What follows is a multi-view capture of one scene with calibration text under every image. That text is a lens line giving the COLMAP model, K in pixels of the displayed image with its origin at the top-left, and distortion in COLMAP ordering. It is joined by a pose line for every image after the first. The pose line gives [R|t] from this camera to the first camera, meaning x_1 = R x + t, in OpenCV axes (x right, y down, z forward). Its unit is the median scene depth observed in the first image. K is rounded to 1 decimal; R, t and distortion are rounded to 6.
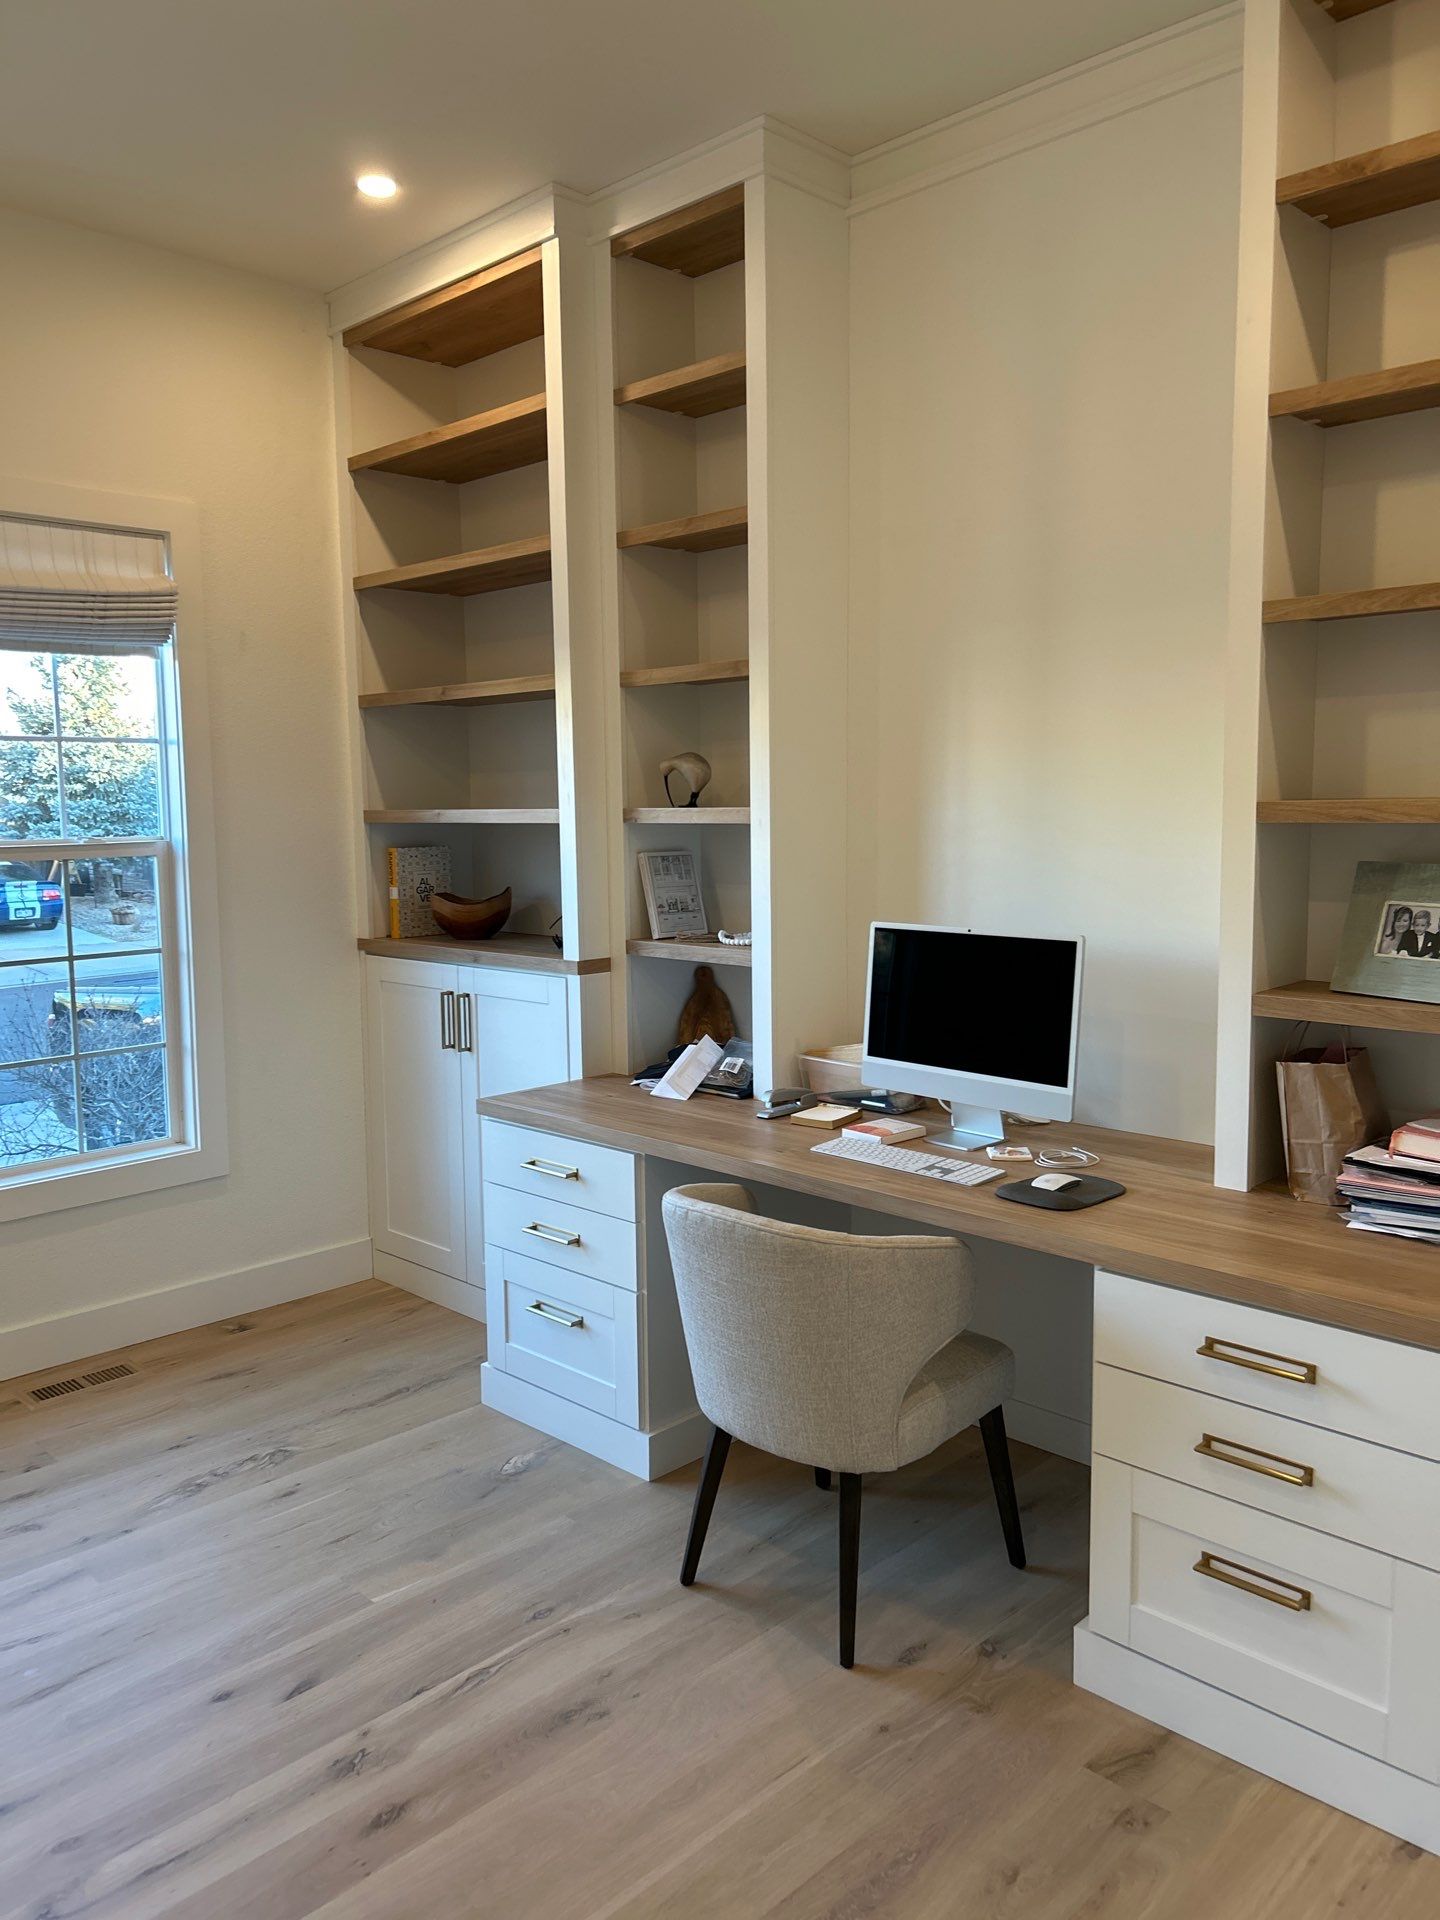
lens RADIAL K [[1443.8, 0, 702.6], [0, 1443.8, 959.2], [0, 0, 1]] dist [0.048712, -0.048573]
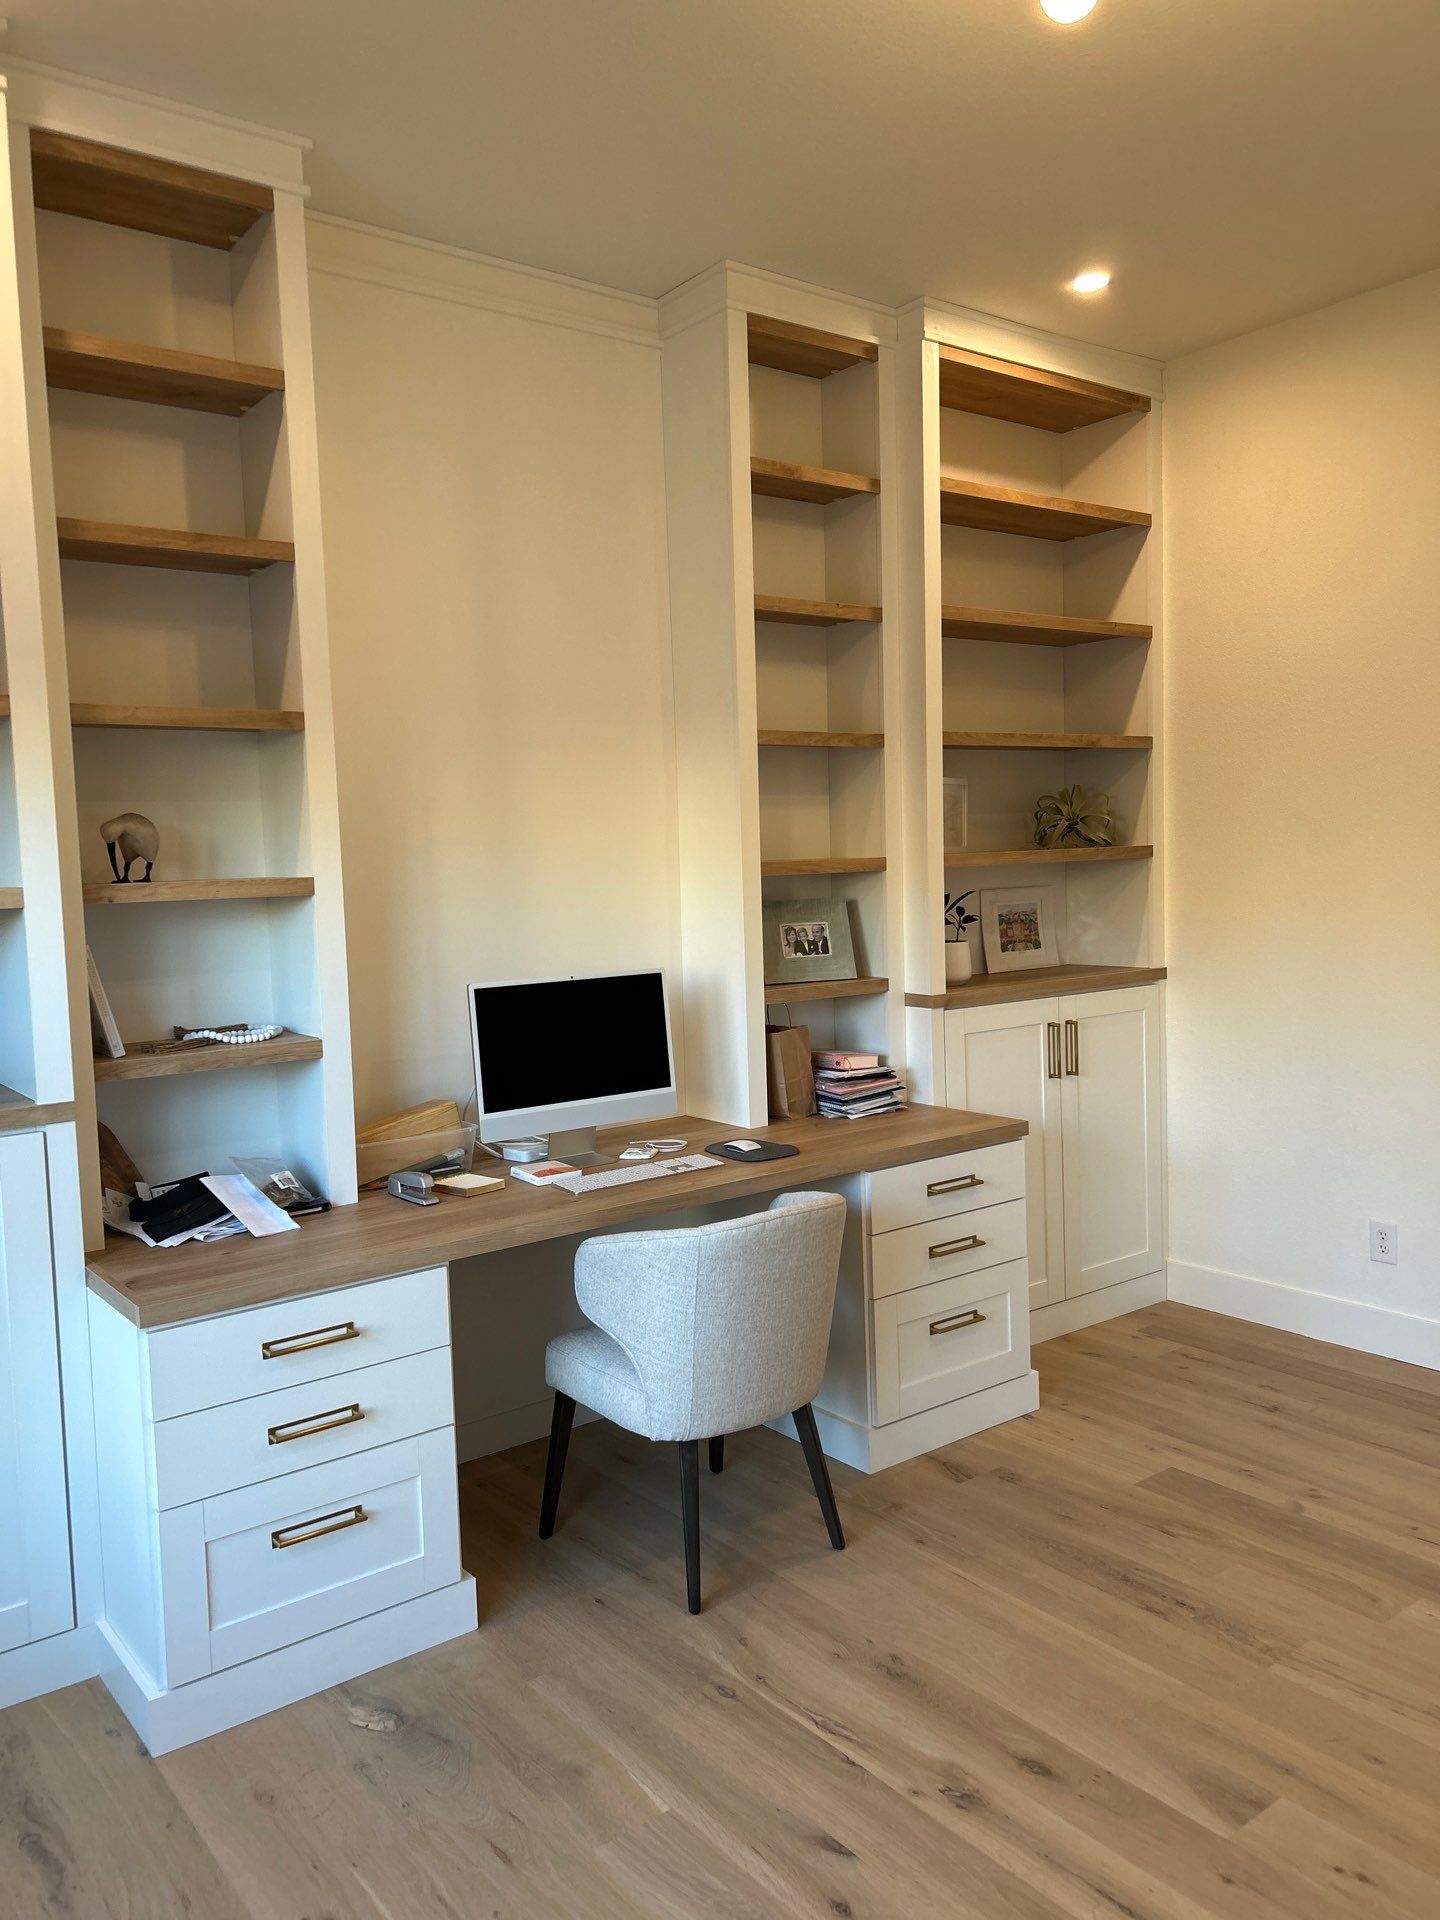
lens RADIAL K [[1443.8, 0, 735.7], [0, 1443.8, 957.3], [0, 0, 1]] dist [0.048712, -0.048573]
pose [[0.126040, -0.060670, 0.990168, -0.939251], [0.139917, 0.989238, 0.042803, -0.067009], [-0.982109, 0.133146, 0.133172, 0.723608]]
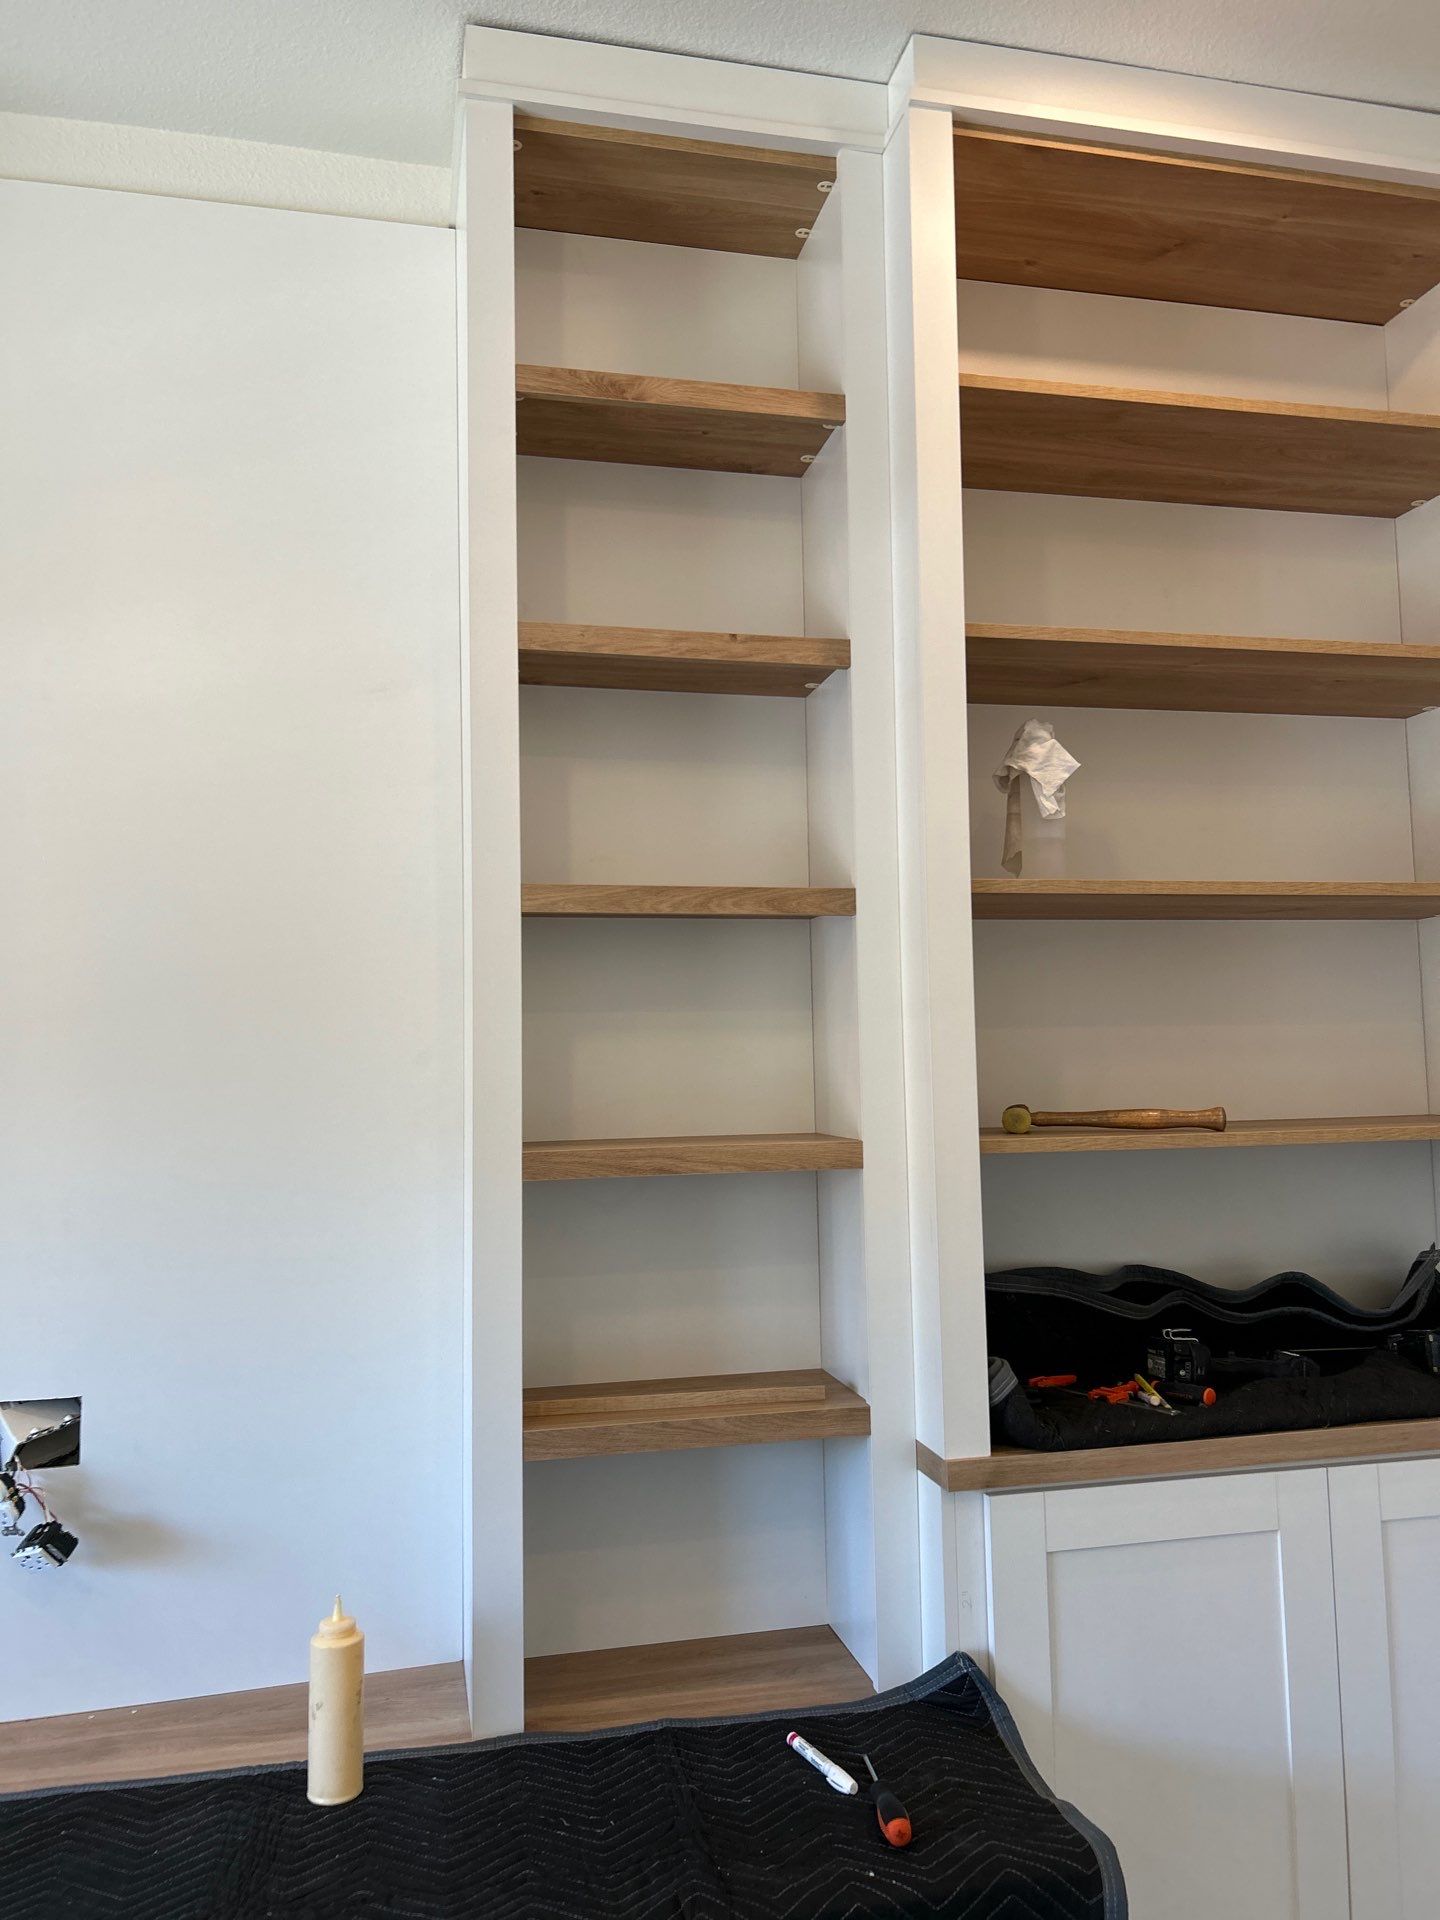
lens RADIAL K [[1443.8, 0, 728.5], [0, 1443.8, 955.1], [0, 0, 1]] dist [0.048712, -0.048573]
pose [[0.524451, 0.074664, 0.848161, -0.153787], [0.108152, 0.982237, -0.153341, -0.072136], [-0.844544, 0.172150, 0.507060, 0.459734]]
